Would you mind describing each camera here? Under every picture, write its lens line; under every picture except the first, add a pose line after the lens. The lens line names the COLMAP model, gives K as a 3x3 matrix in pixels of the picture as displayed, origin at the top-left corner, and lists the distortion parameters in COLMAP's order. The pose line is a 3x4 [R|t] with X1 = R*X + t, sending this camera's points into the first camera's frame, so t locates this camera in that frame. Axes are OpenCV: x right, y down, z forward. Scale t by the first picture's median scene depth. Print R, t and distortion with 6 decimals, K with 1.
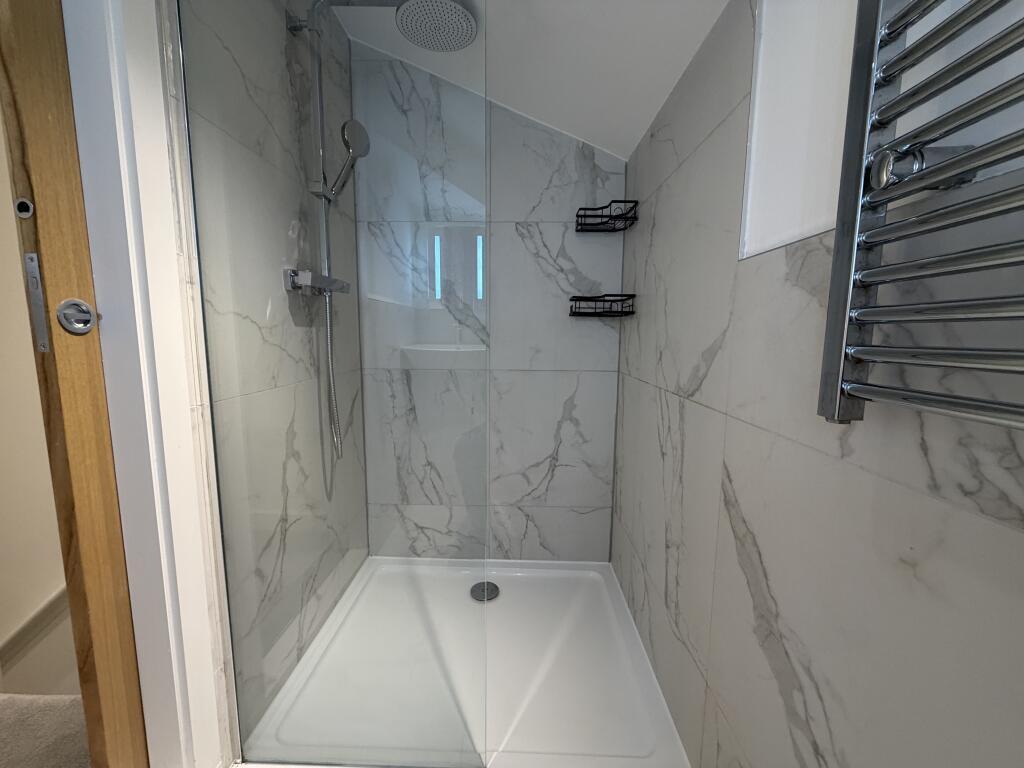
lens RADIAL K [[408.4, 0, 510.7], [0, 408.4, 385.8], [0, 0, 1]] dist [-0.001385, -0.000119]
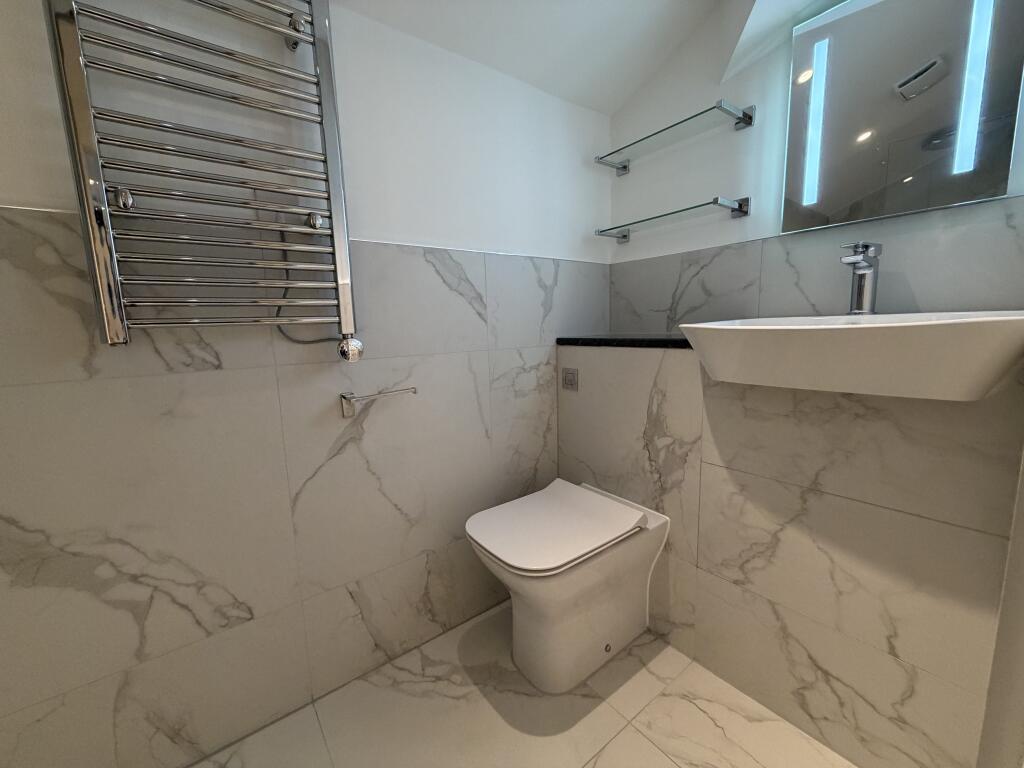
lens RADIAL K [[408.4, 0, 512.2], [0, 408.4, 385.1], [0, 0, 1]] dist [-0.001385, -0.000119]
pose [[-0.628013, -0.096125, 0.772243, -1.726771], [0.127127, 0.966339, 0.223669, 0.092533], [-0.767749, 0.238640, -0.594653, 0.977667]]
